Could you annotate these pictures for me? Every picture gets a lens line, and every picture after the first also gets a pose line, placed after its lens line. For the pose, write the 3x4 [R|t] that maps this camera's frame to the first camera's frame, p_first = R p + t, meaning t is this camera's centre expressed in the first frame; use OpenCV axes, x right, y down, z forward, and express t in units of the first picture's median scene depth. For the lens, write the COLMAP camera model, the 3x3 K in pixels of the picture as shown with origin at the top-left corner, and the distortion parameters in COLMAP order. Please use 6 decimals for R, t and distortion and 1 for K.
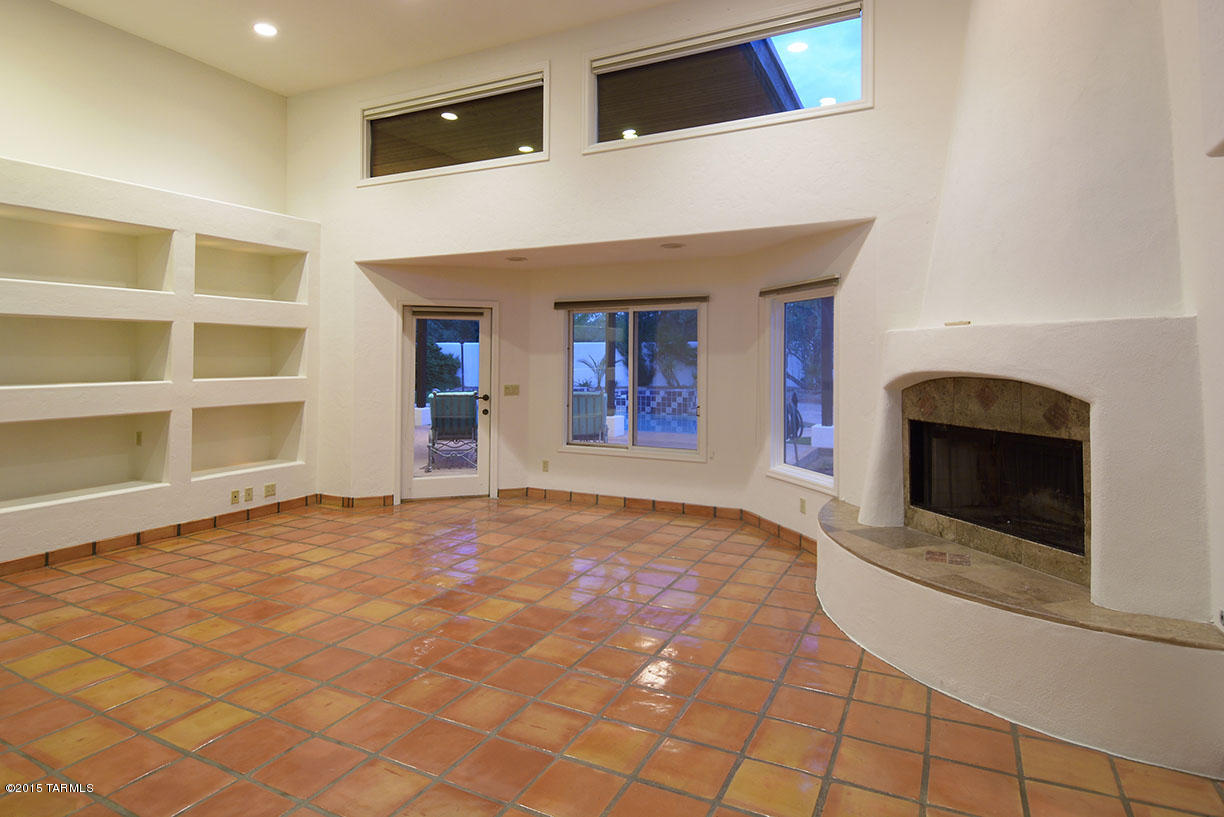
lens RADIAL K [[623.3, 0, 570.3], [0, 623.3, 335.2], [0, 0, 1]] dist [0.001466, -0.000700]
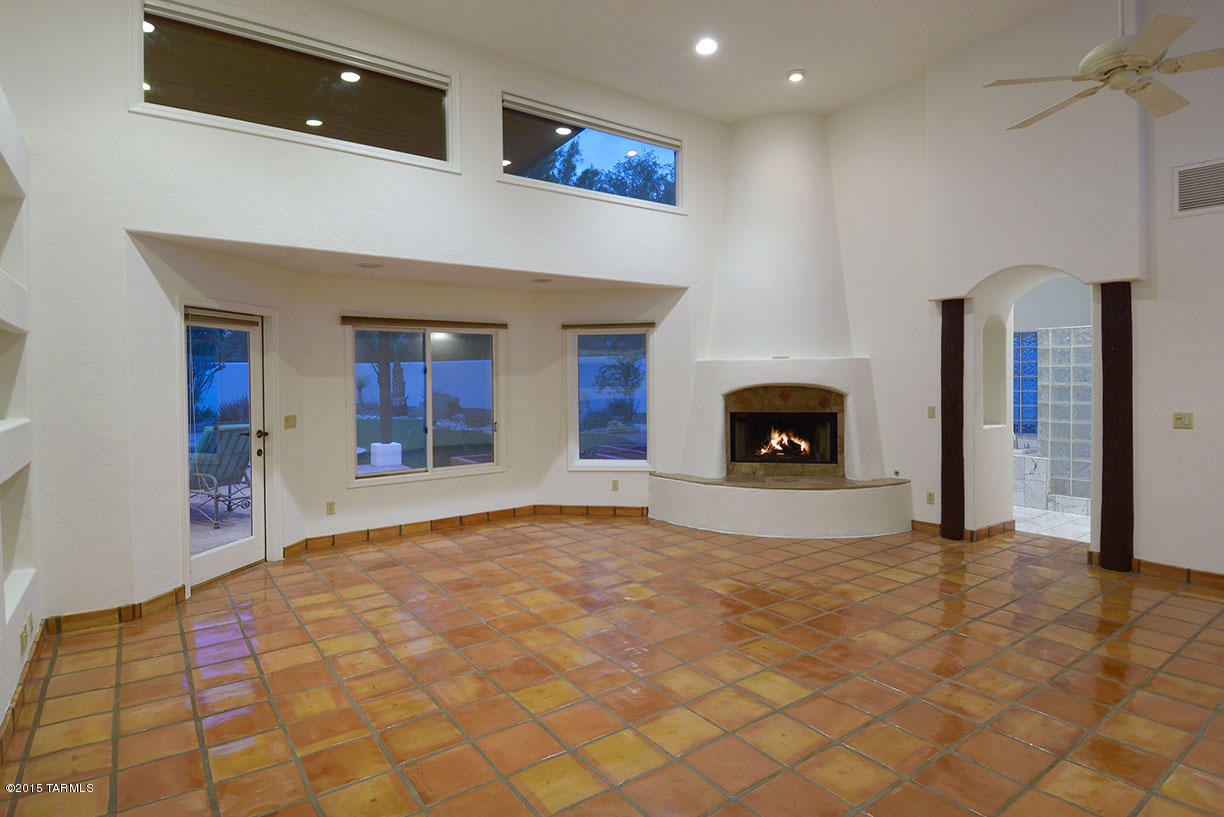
lens RADIAL K [[648.1, 0, 605.6], [0, 648.1, 370.3], [0, 0, 1]] dist [0.035985, -0.042385]
pose [[0.479843, 0.003593, 0.877347, -0.887434], [-0.020471, 0.999765, 0.007102, 0.011135], [-0.877115, -0.021368, 0.479804, 0.341389]]
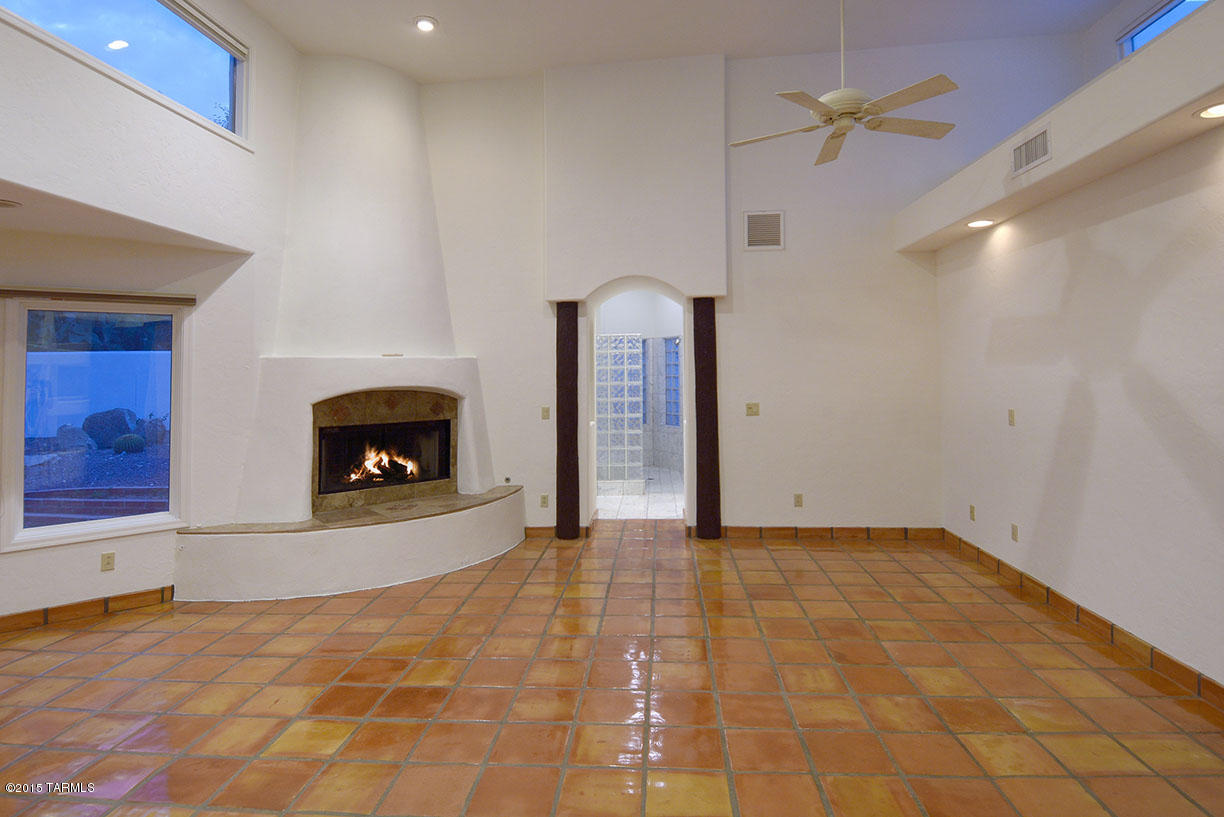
lens RADIAL K [[641.1, 0, 617.9], [0, 641.1, 343.1], [0, 0, 1]] dist [0.048439, -0.042720]
pose [[-0.376848, 0.050779, 0.924882, -0.689816], [-0.015116, 0.998026, -0.060954, 0.026301], [-0.926152, -0.036951, -0.375336, 0.708048]]
